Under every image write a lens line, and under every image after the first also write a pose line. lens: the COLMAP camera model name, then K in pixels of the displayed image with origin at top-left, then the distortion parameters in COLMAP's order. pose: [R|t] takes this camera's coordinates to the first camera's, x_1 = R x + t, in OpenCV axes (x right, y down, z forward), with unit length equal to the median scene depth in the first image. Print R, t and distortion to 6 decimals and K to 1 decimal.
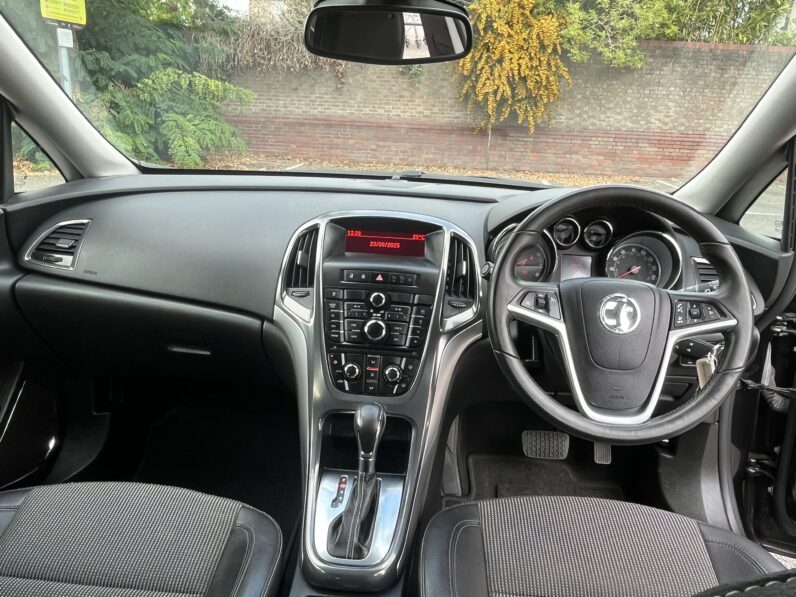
lens RADIAL K [[630.2, 0, 397.7], [0, 630.2, 302.0], [0, 0, 1]] dist [0.004026, -0.007170]
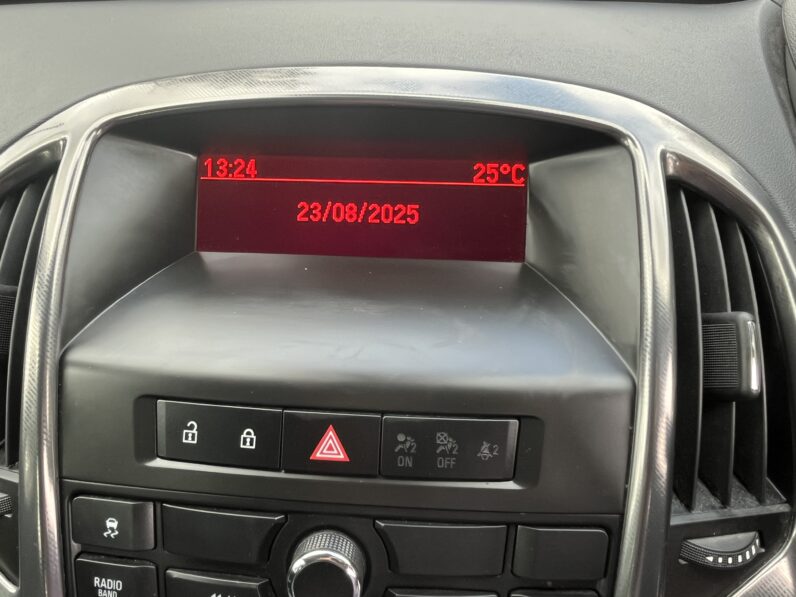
lens RADIAL K [[630.2, 0, 398.0], [0, 630.2, 296.8], [0, 0, 1]] dist [0.004026, -0.007170]
pose [[0.998391, -0.051627, -0.023447, -0.001162], [0.055901, 0.965452, 0.254514, -0.132523], [0.009497, -0.255415, 0.966785, 0.833495]]
